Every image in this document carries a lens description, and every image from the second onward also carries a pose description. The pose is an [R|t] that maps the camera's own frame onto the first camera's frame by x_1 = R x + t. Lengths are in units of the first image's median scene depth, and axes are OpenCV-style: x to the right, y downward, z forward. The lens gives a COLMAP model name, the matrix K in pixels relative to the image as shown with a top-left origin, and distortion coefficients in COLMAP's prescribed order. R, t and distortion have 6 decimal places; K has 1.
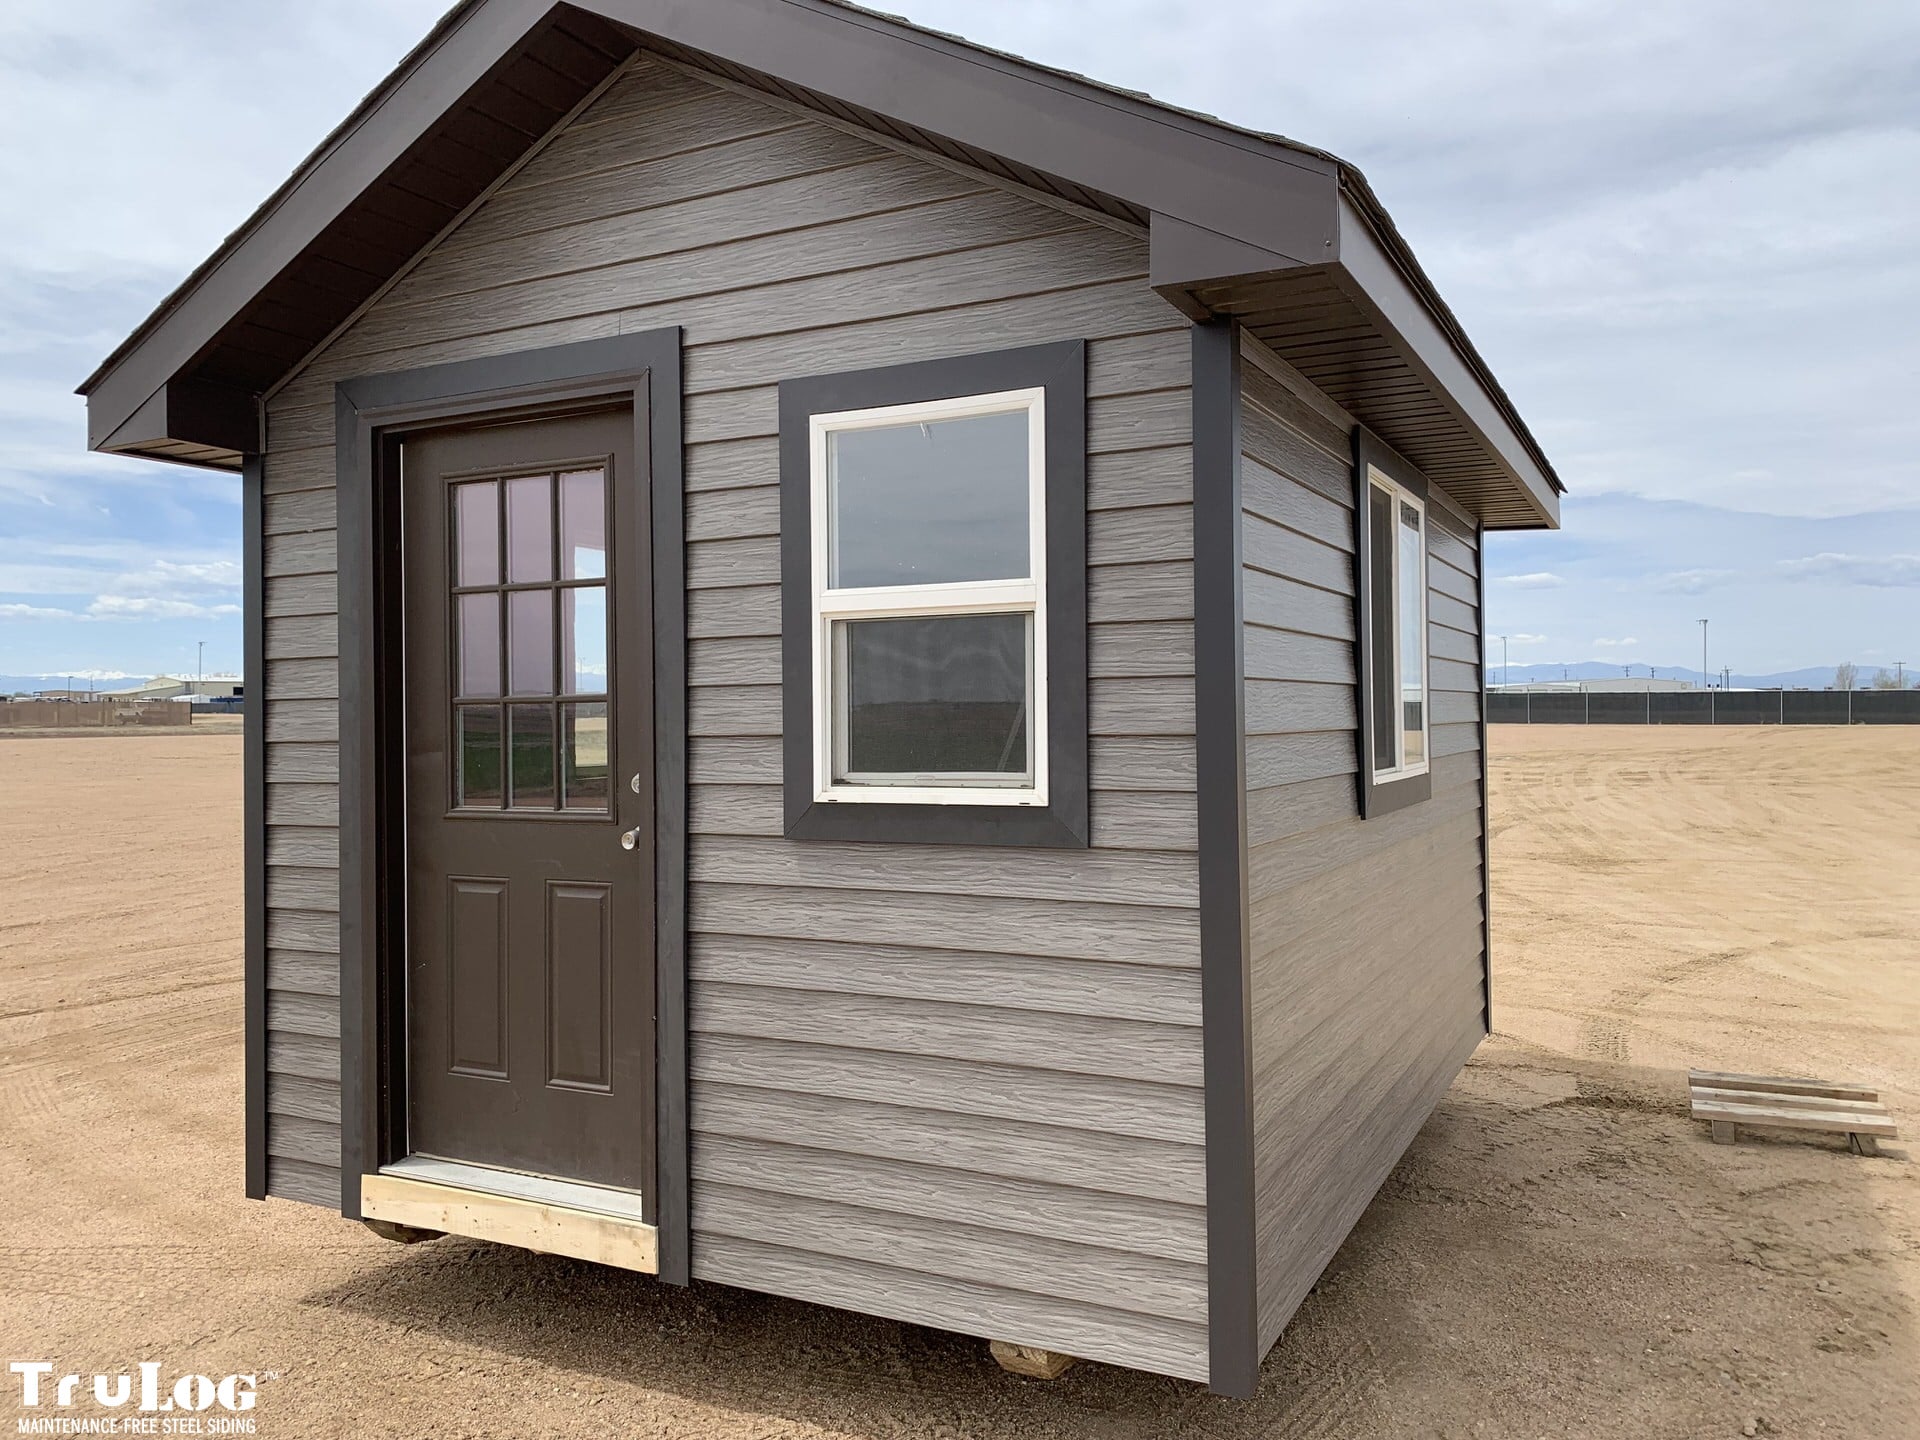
lens RADIAL K [[1458.5, 0, 943.7], [0, 1458.5, 707.7], [0, 0, 1]] dist [0.034499, -0.030871]
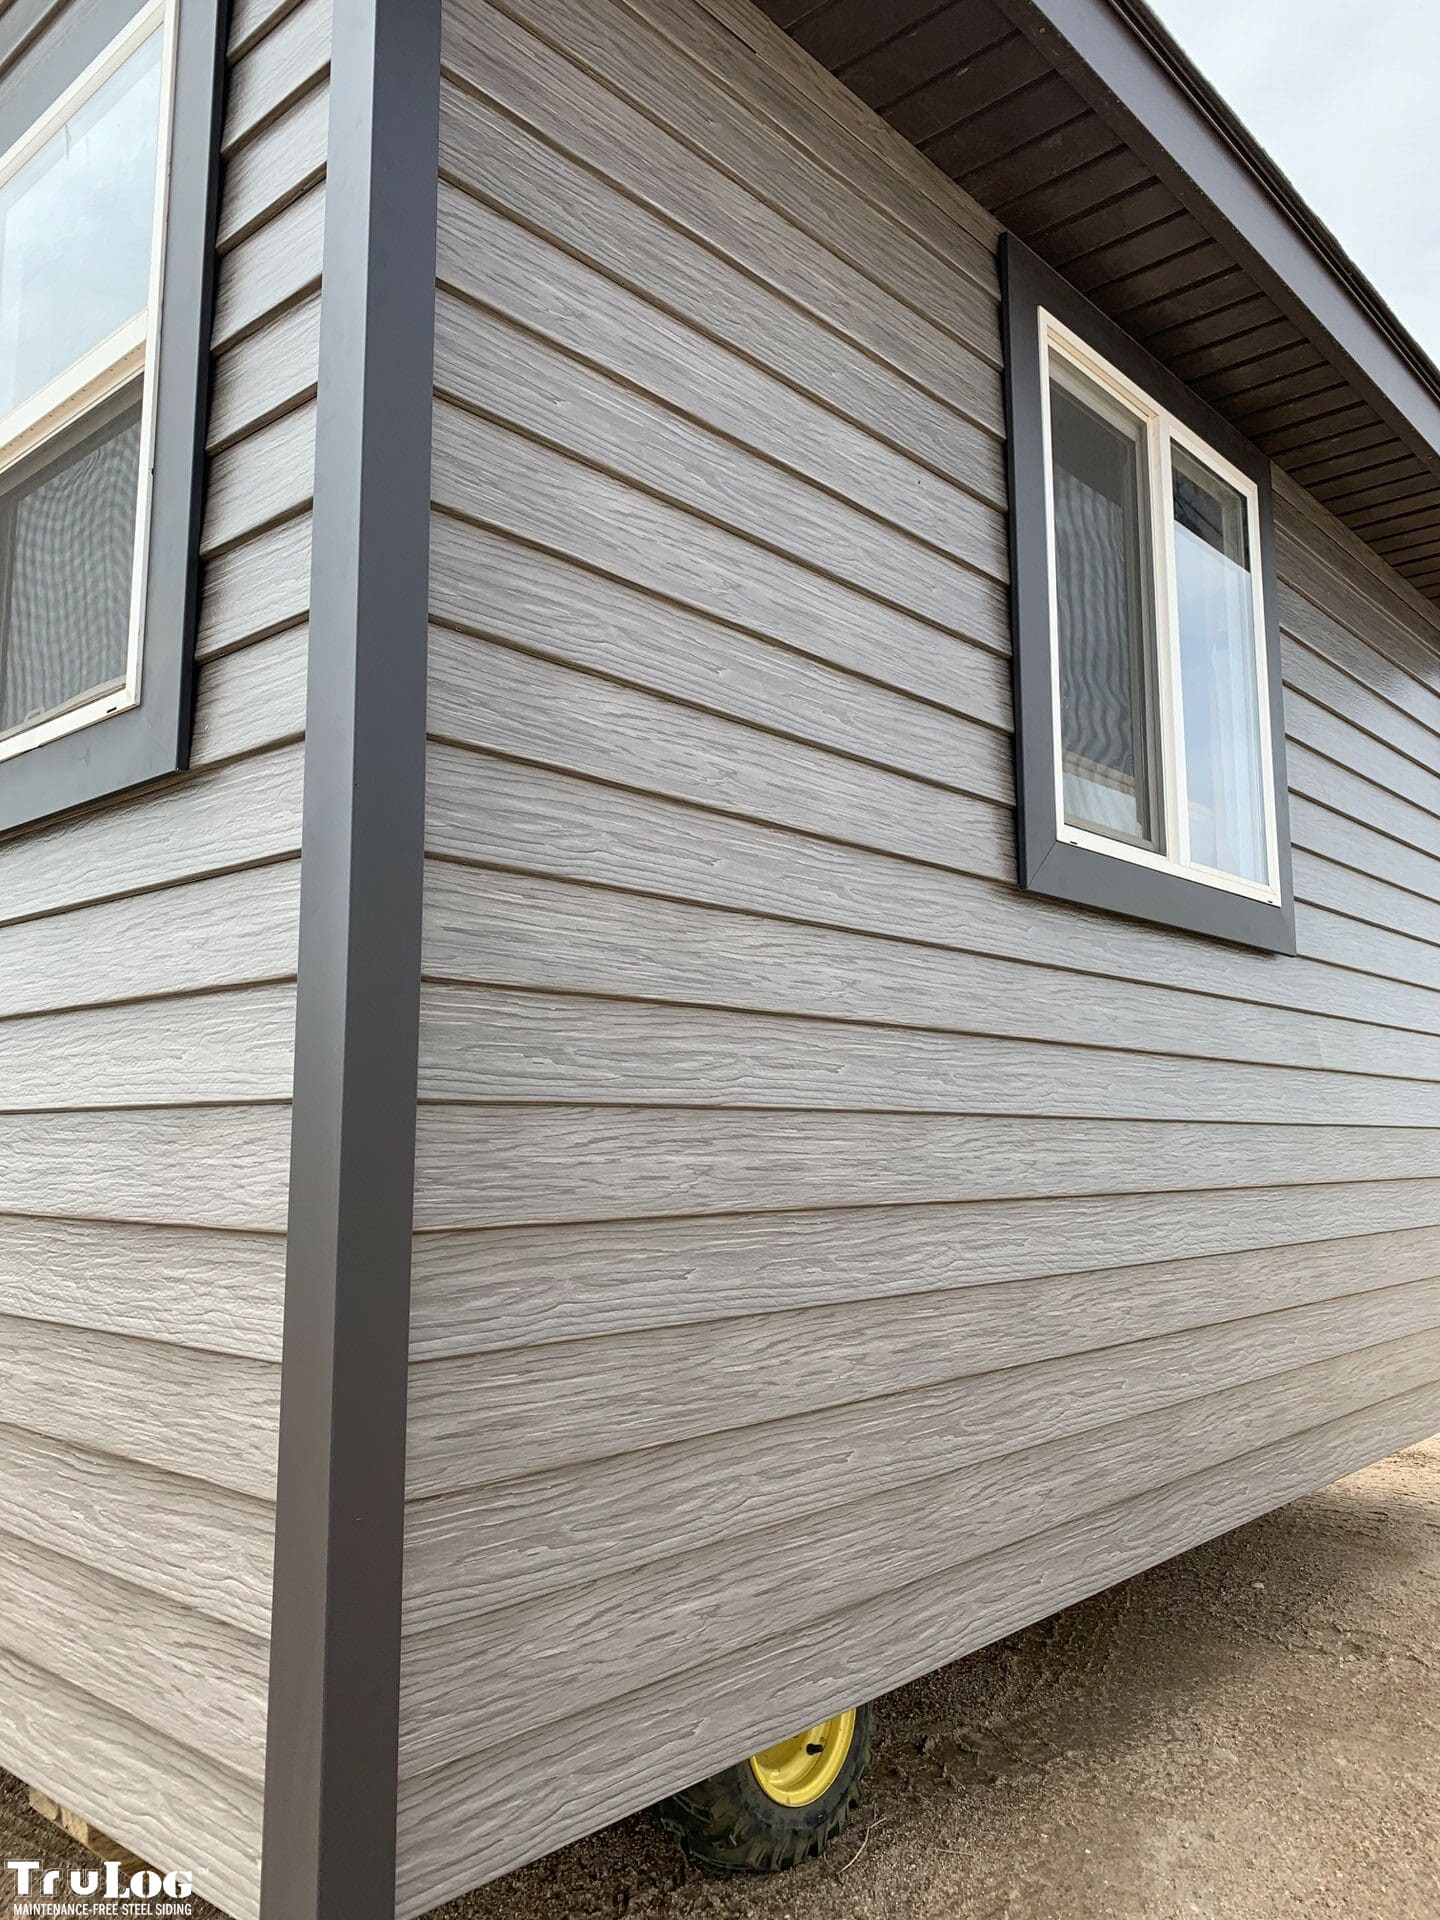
lens RADIAL K [[1458.5, 0, 716.2], [0, 1458.5, 951.0], [0, 0, 1]] dist [0.034499, -0.030871]
pose [[0.967557, -0.022869, -0.251617, 0.360595], [-0.008318, 0.992472, -0.122189, 0.194961], [0.252517, 0.120317, 0.960083, 0.503491]]
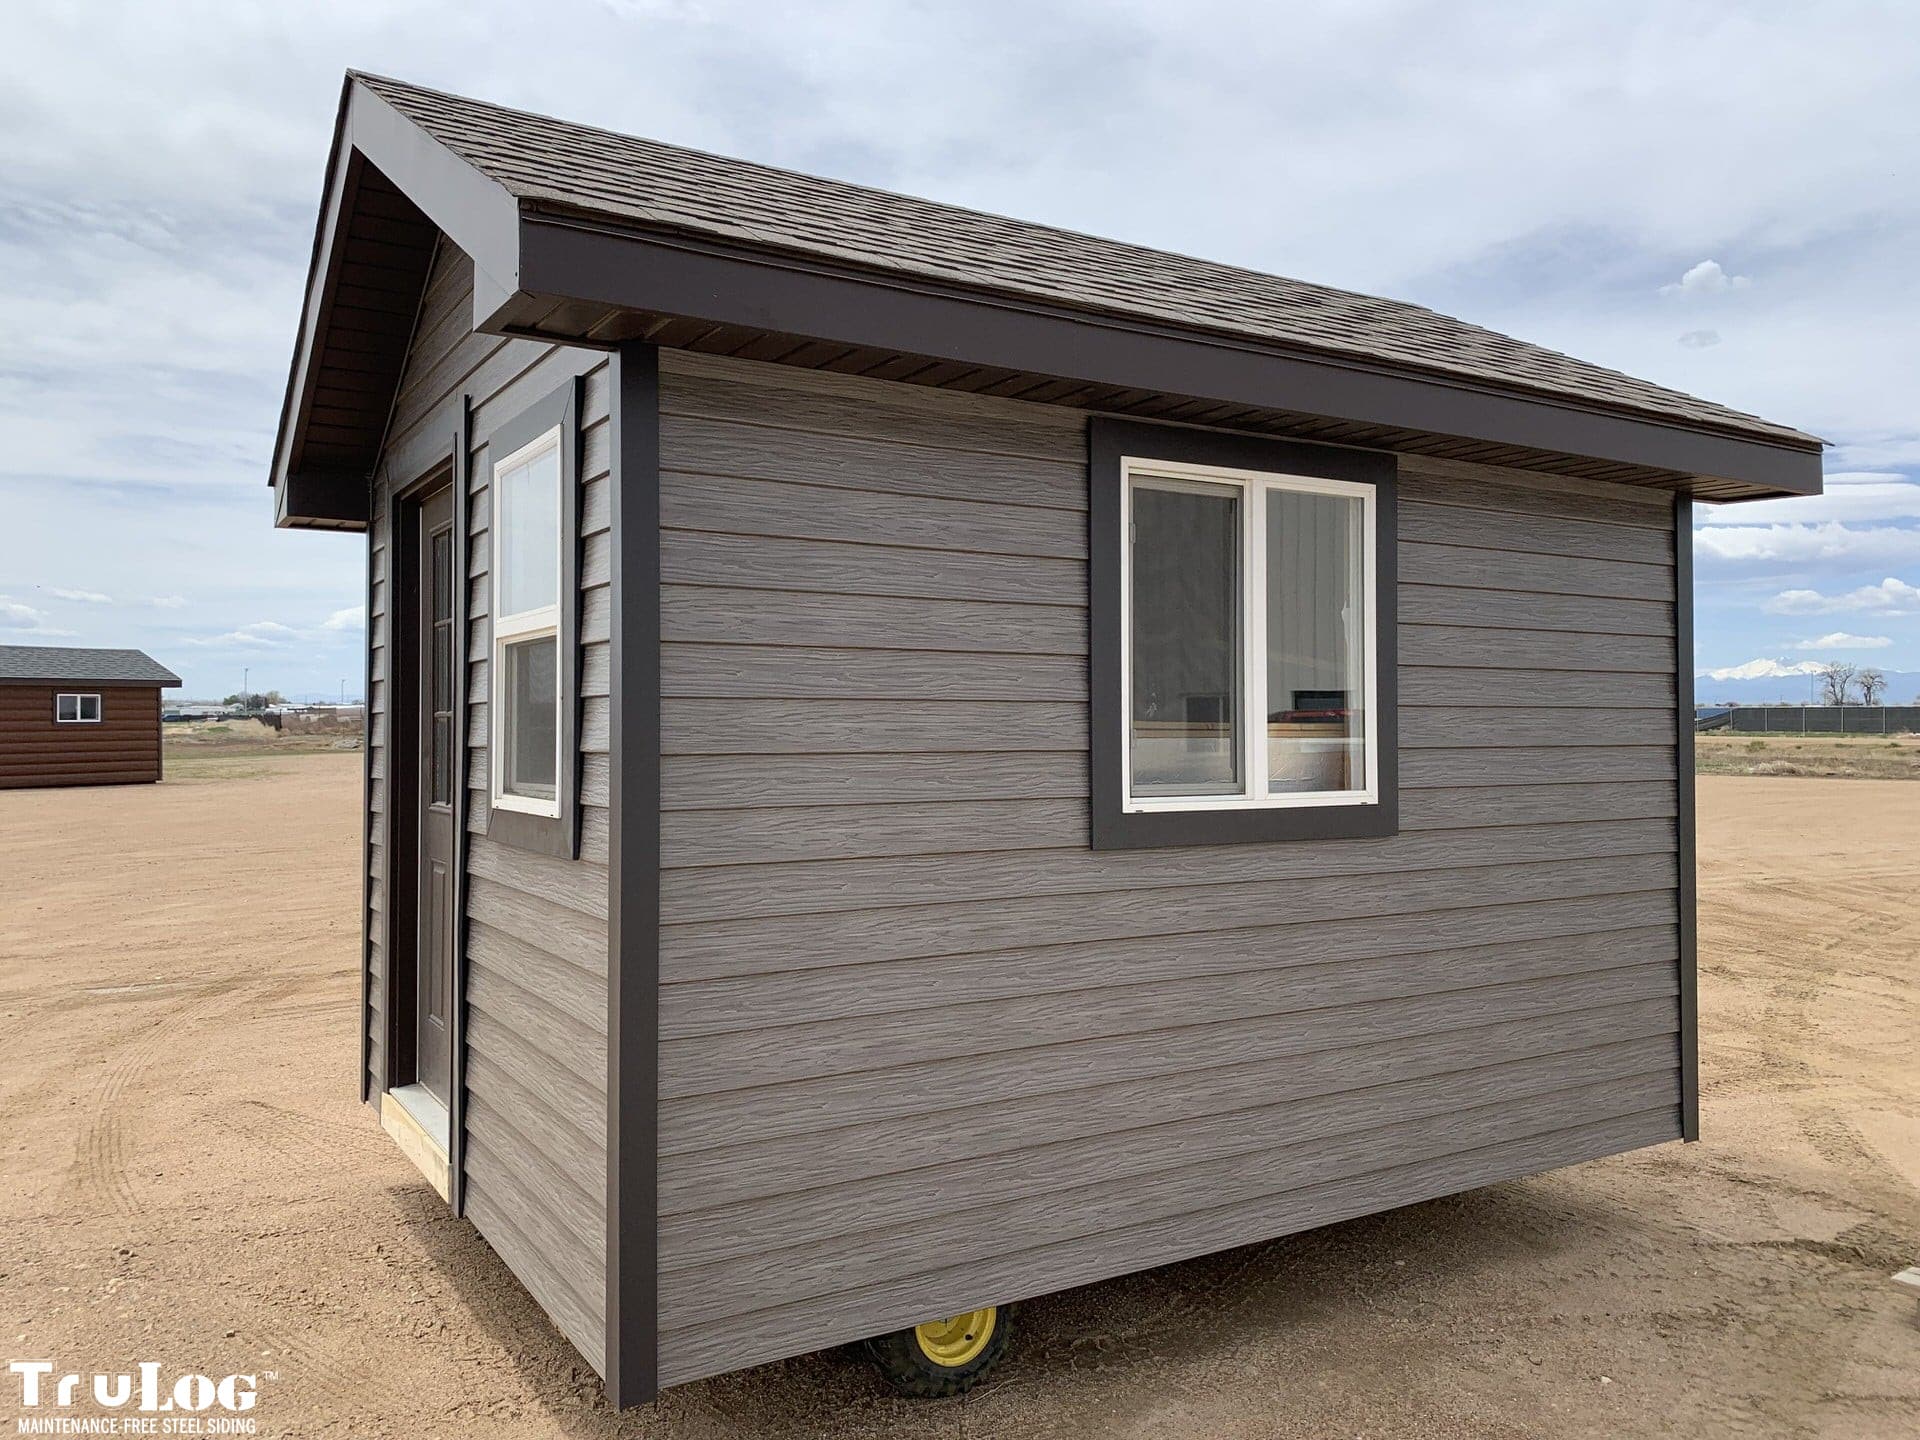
lens RADIAL K [[1458.5, 0, 954.0], [0, 1458.5, 711.2], [0, 0, 1]] dist [0.034499, -0.030871]
pose [[0.854641, 0.003791, -0.519205, 0.786165], [-0.004466, 0.999990, -0.000049, -0.011026], [0.519200, 0.002360, 0.854650, 0.211153]]
